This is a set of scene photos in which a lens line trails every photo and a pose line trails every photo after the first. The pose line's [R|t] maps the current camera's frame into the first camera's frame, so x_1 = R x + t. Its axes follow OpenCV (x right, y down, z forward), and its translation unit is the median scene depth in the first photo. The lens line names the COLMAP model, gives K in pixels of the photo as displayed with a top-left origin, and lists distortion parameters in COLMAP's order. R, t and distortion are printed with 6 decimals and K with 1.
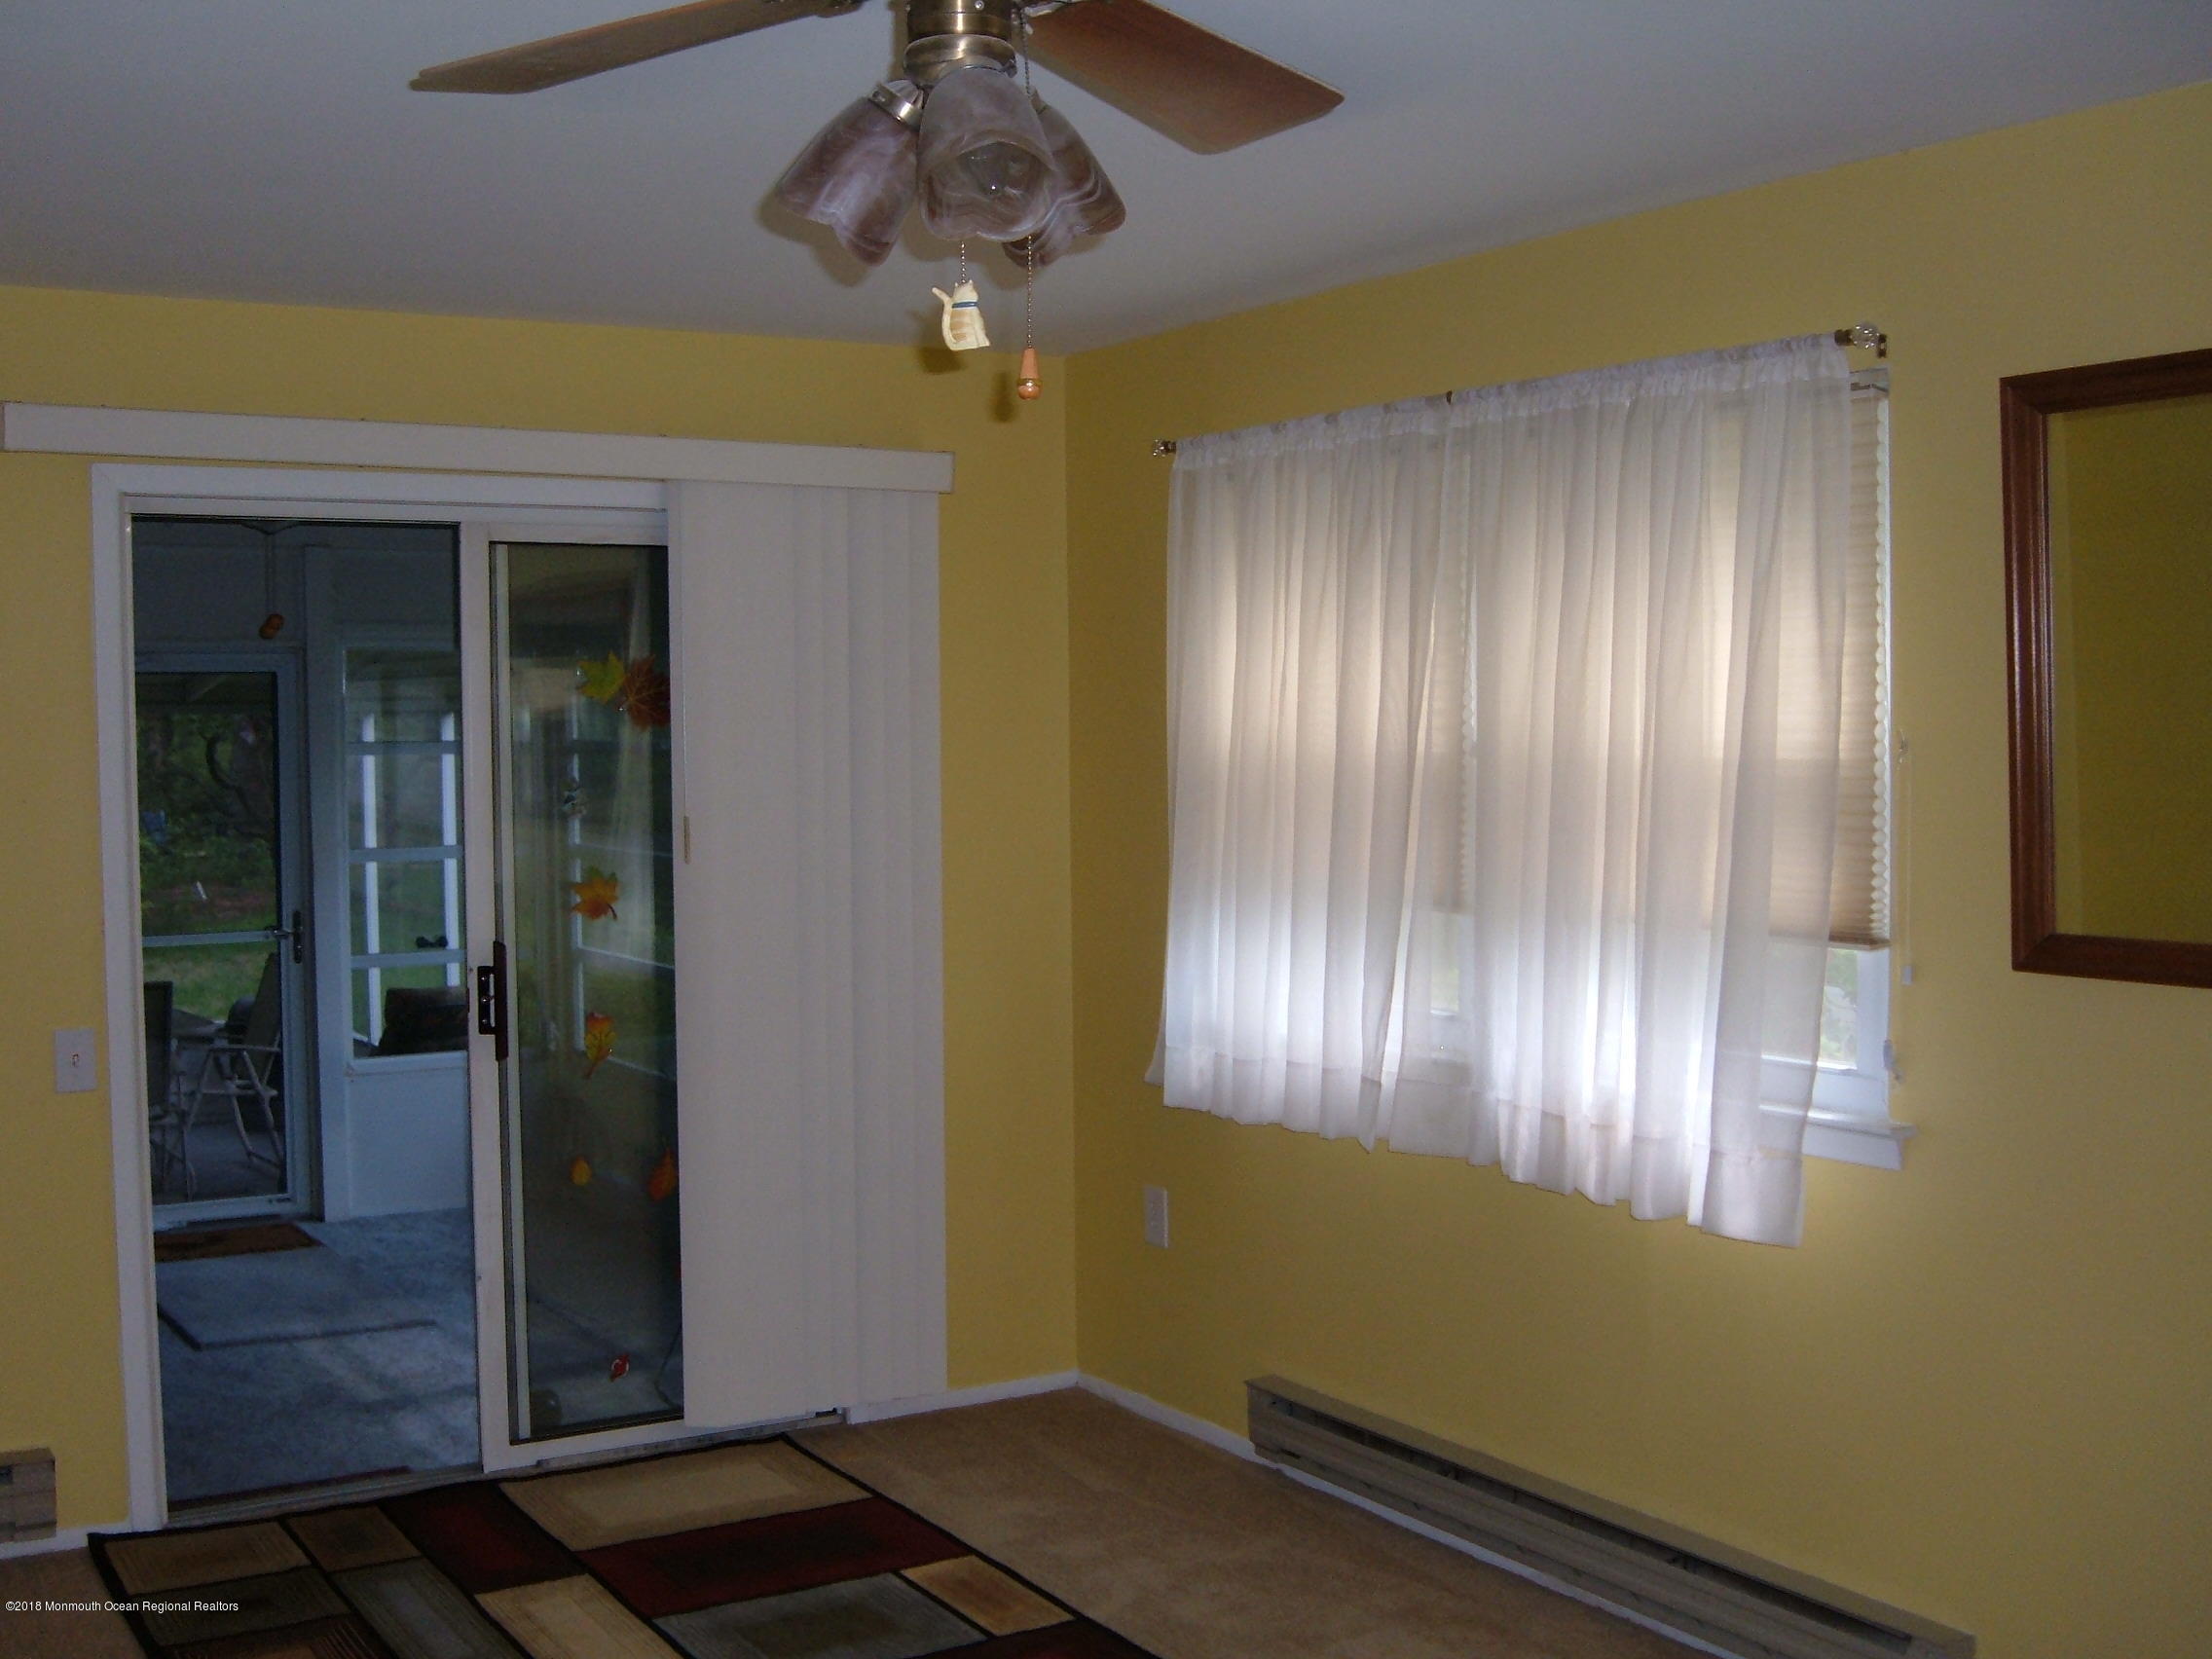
lens RADIAL K [[2485.3, 0, 1101.6], [0, 2485.3, 814.8], [0, 0, 1]] dist [-0.107512, 0.000000]
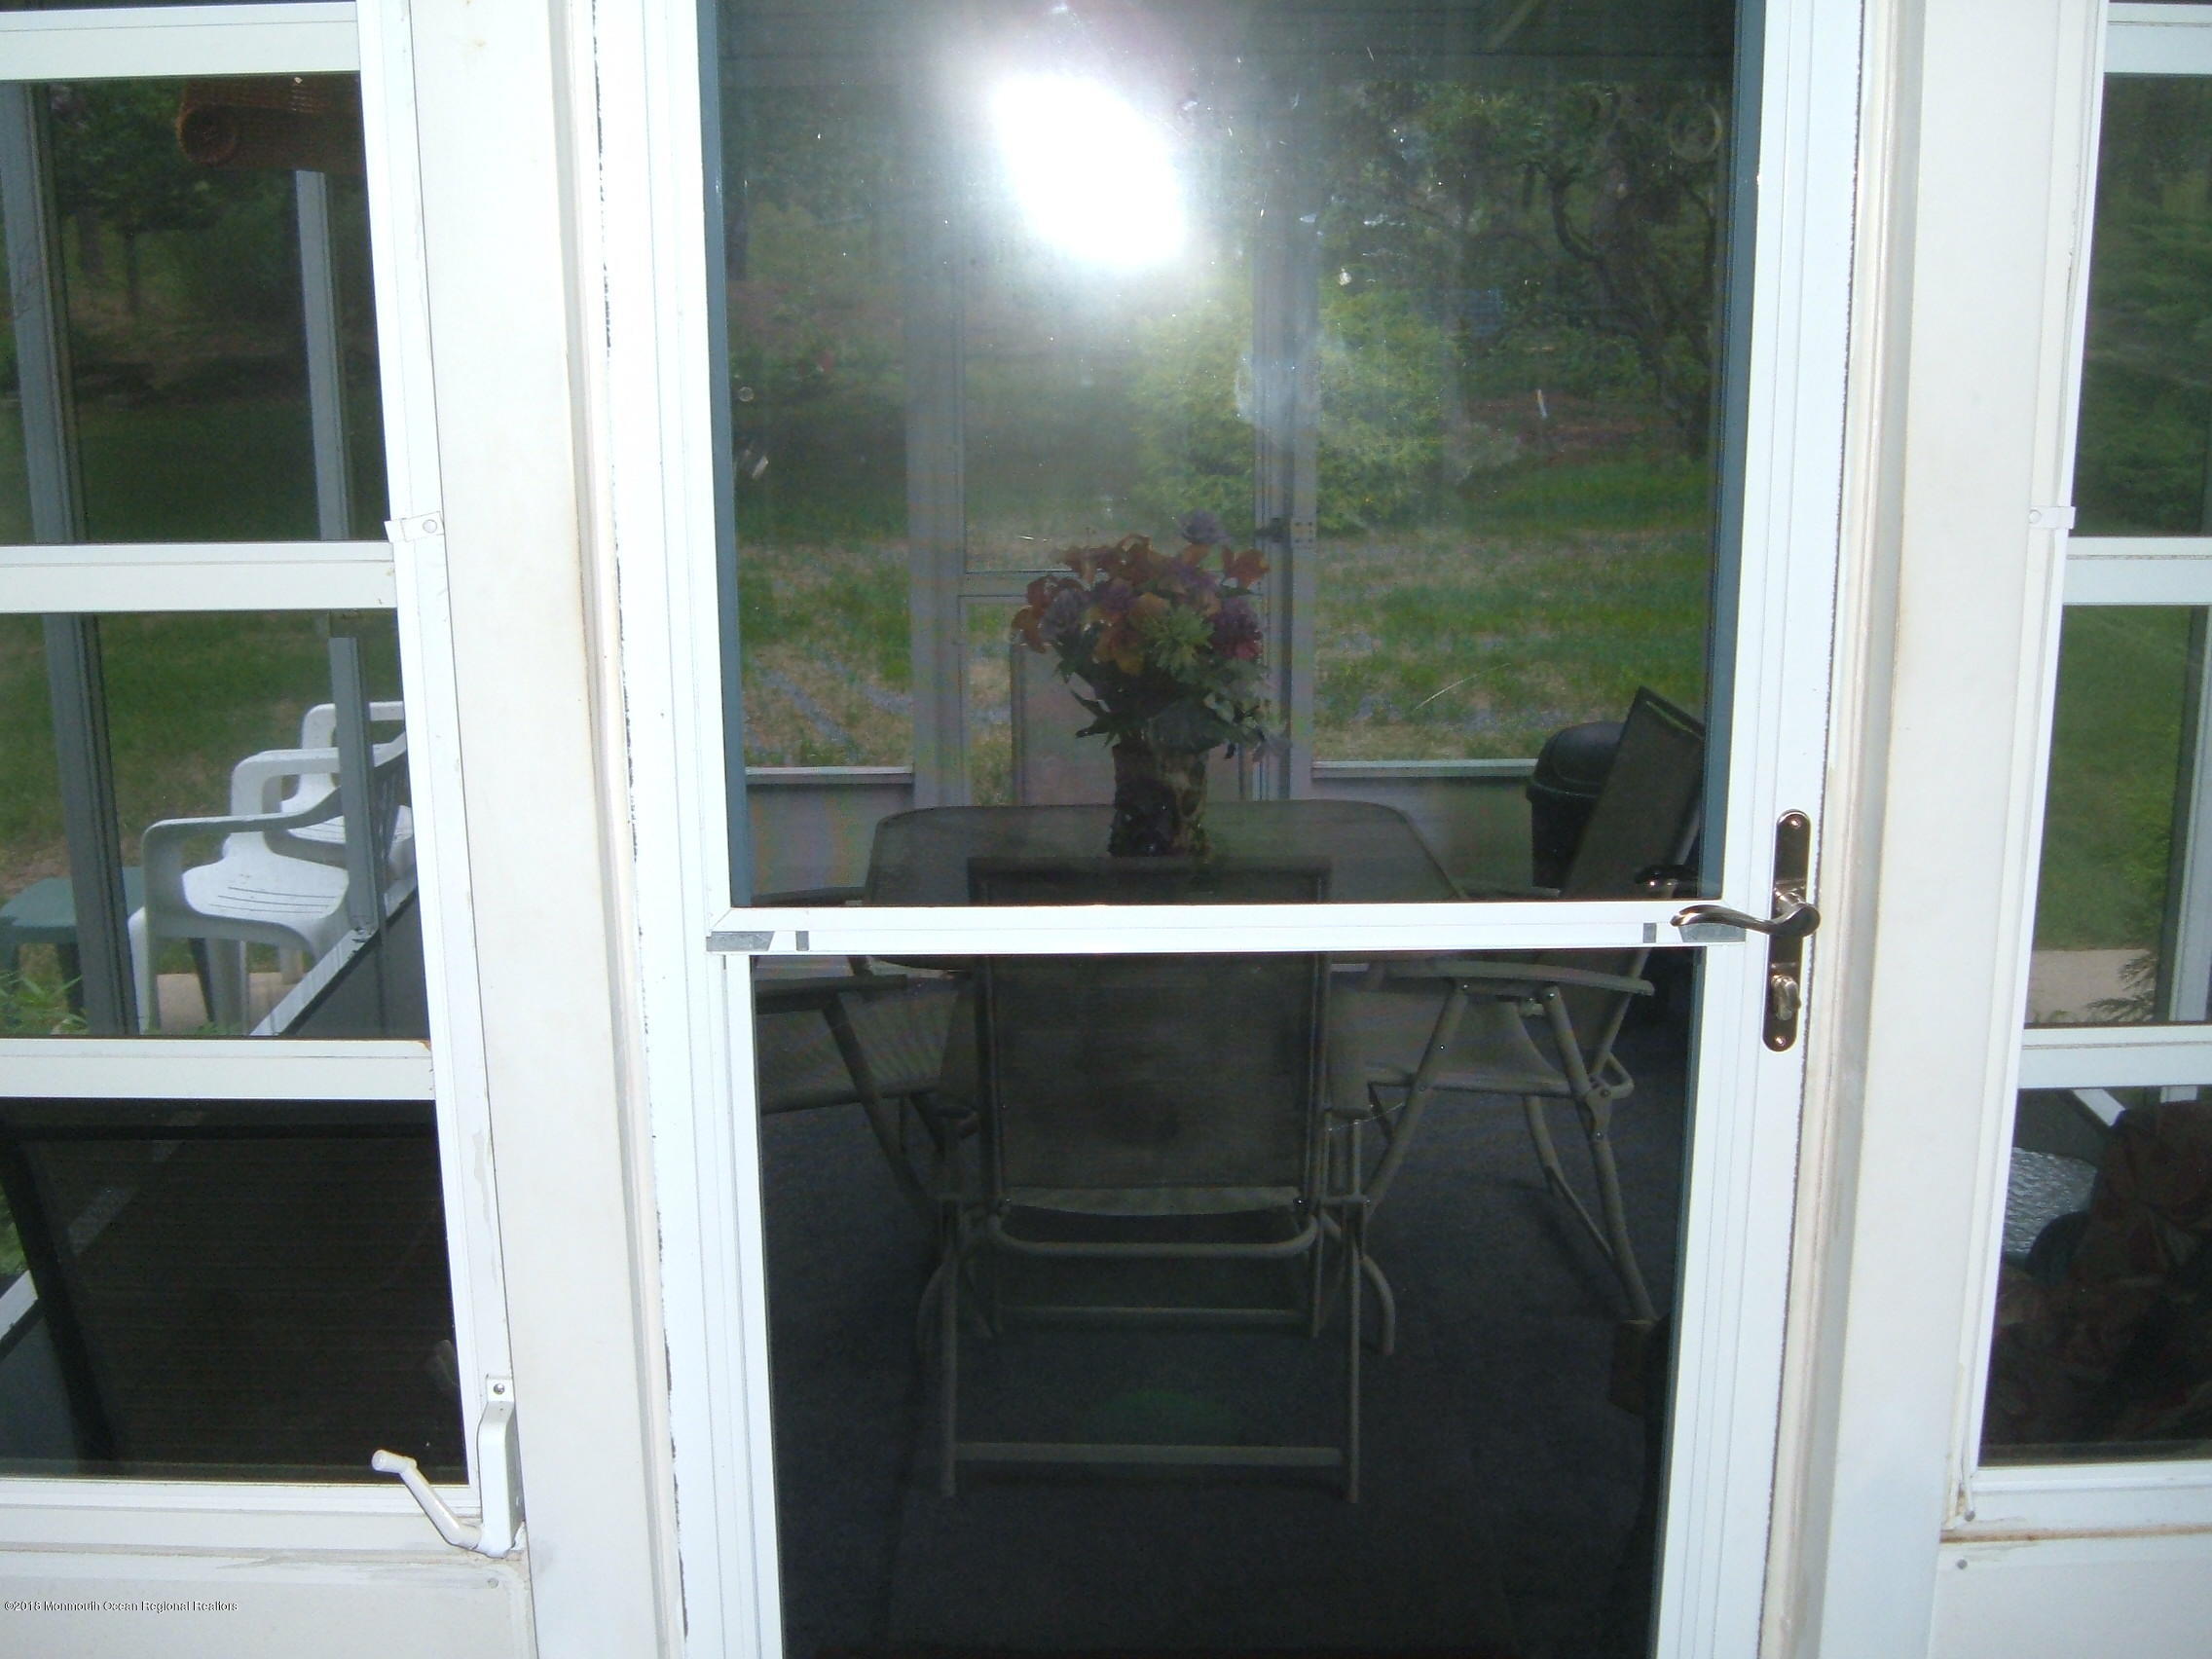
lens RADIAL K [[2485.3, 0, 1093.8], [0, 2485.3, 812.1], [0, 0, 1]] dist [-0.107512, 0.000000]
pose [[0.858471, 0.125769, -0.497202, -0.477928], [-0.021181, 0.977332, 0.210649, -0.008312], [0.512425, -0.170304, 0.841675, 1.379122]]
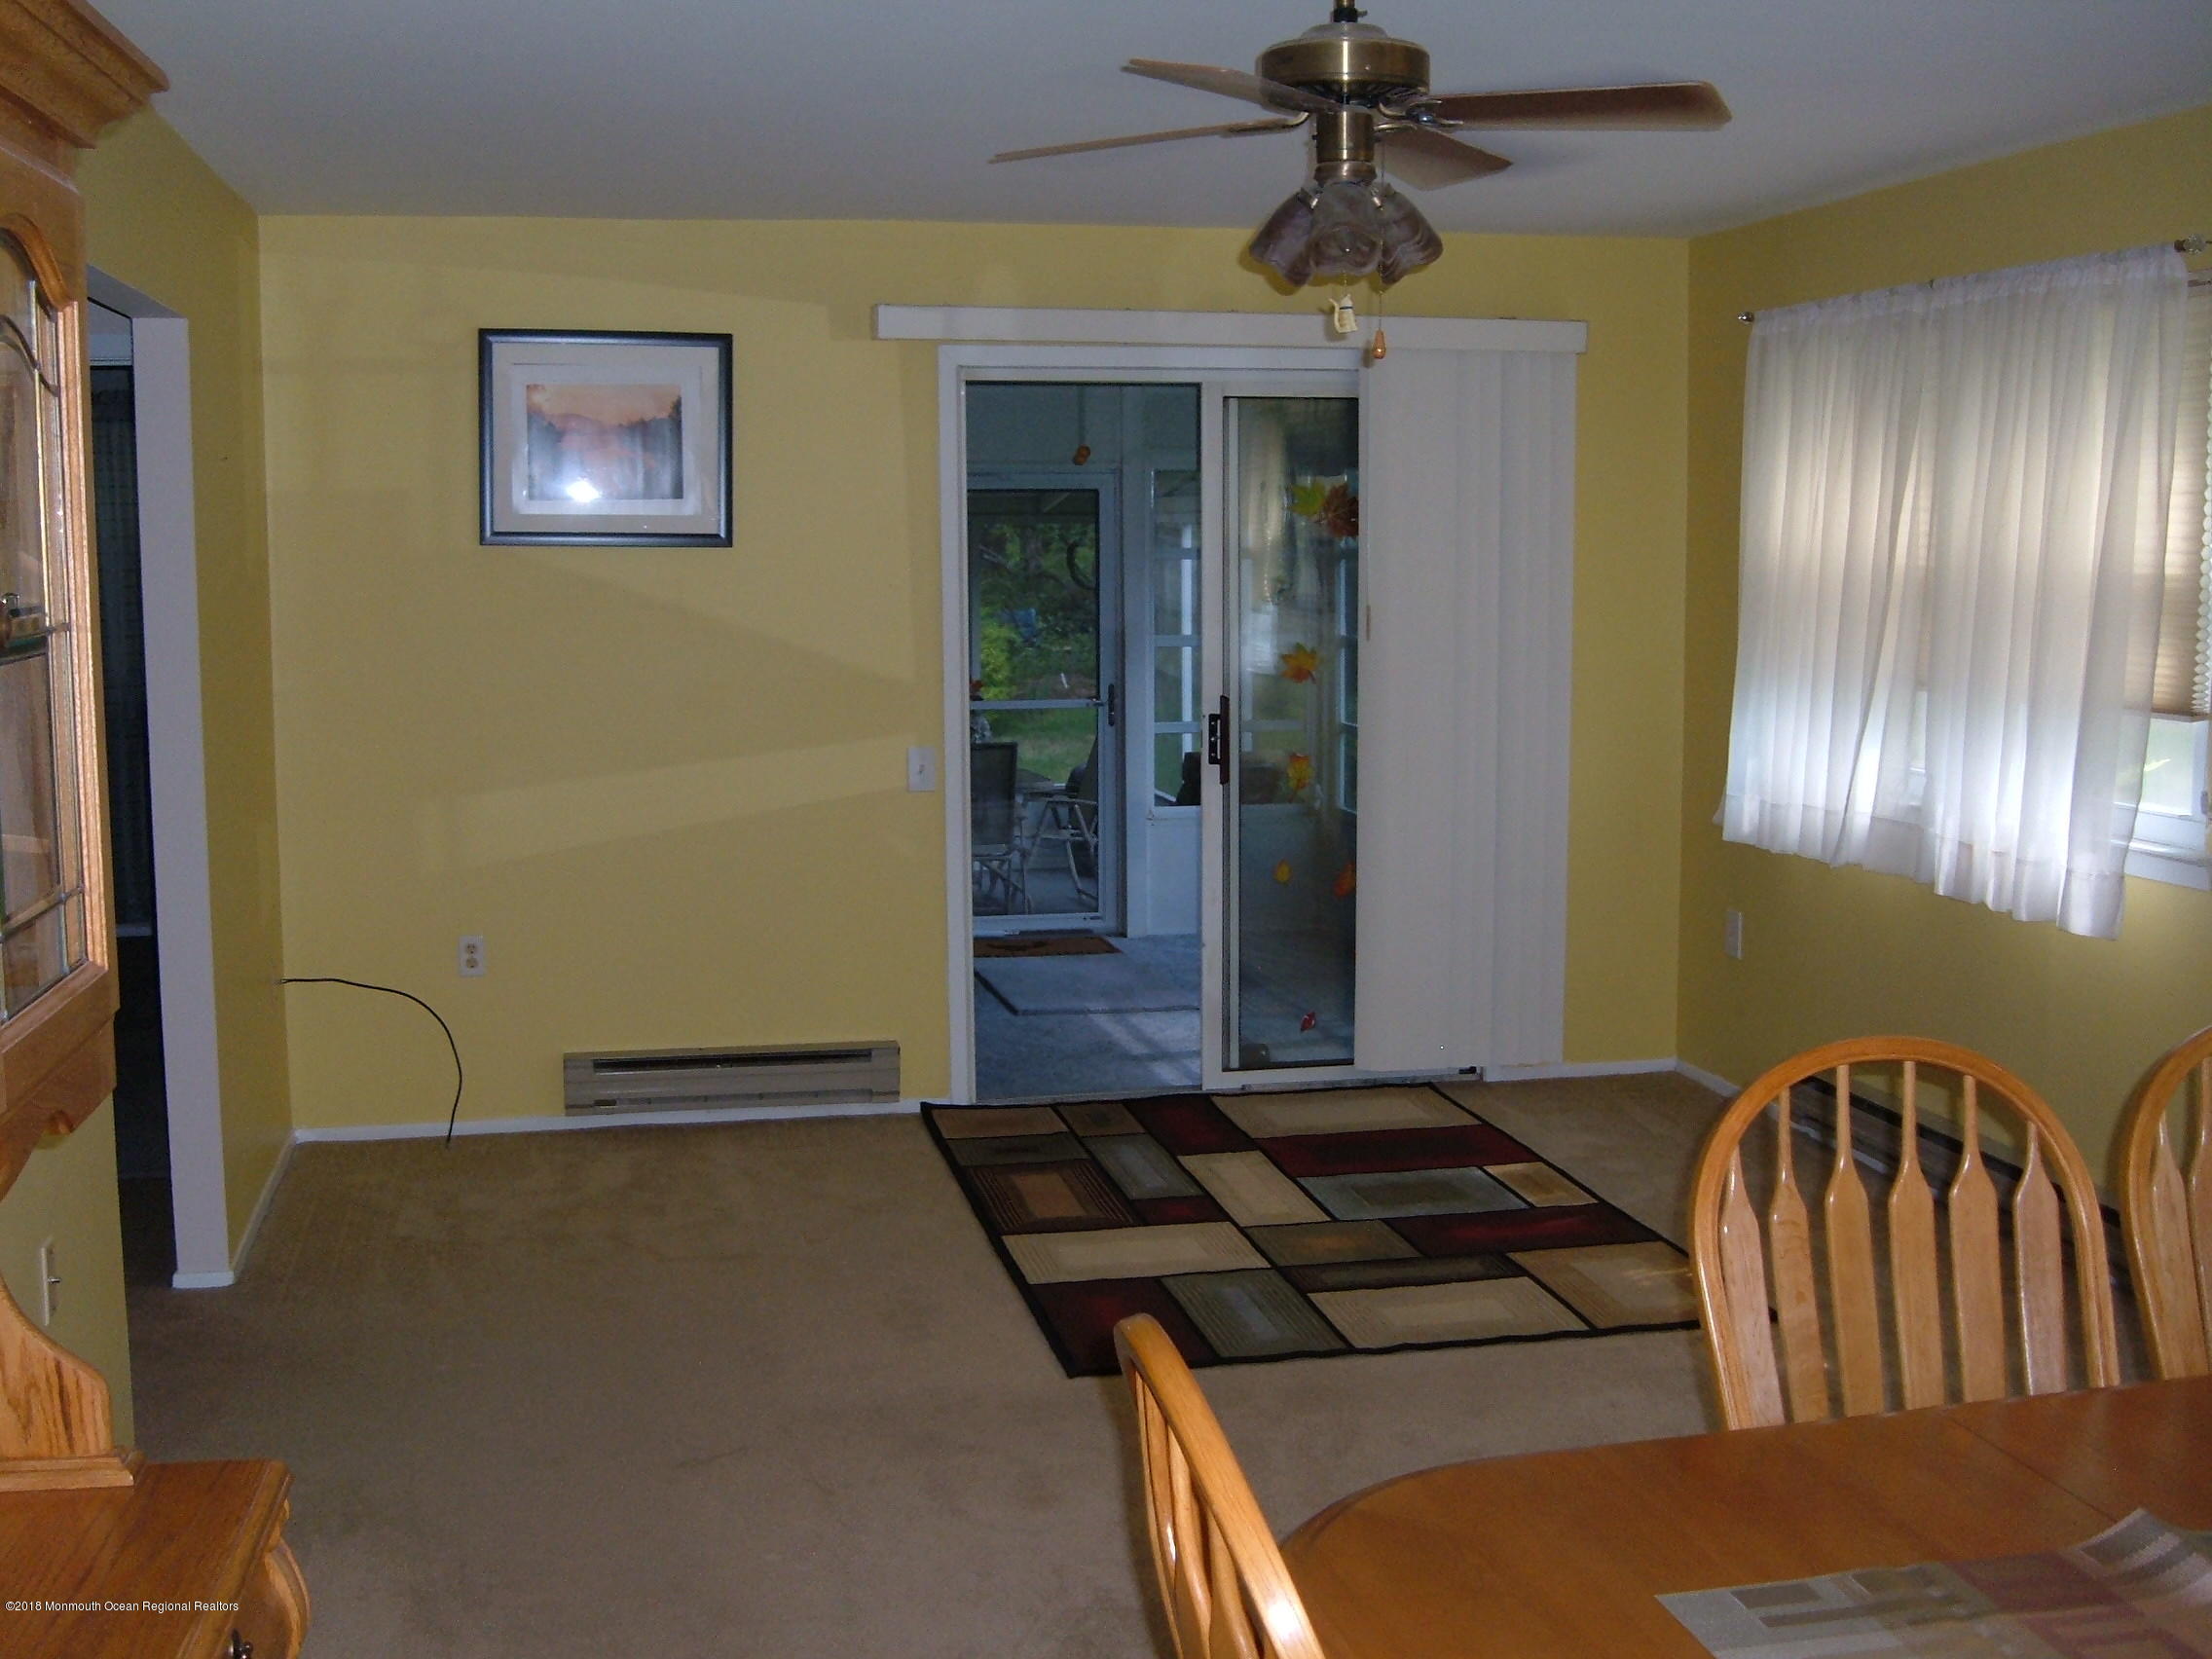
lens RADIAL K [[2485.3, 0, 1104.0], [0, 2485.3, 839.7], [0, 0, 1]] dist [-0.107512, 0.000000]
pose [[0.941347, 0.045662, -0.334337, 0.152035], [-0.016650, 0.995880, 0.089134, 0.009406], [0.337030, -0.078339, 0.938229, -0.300806]]
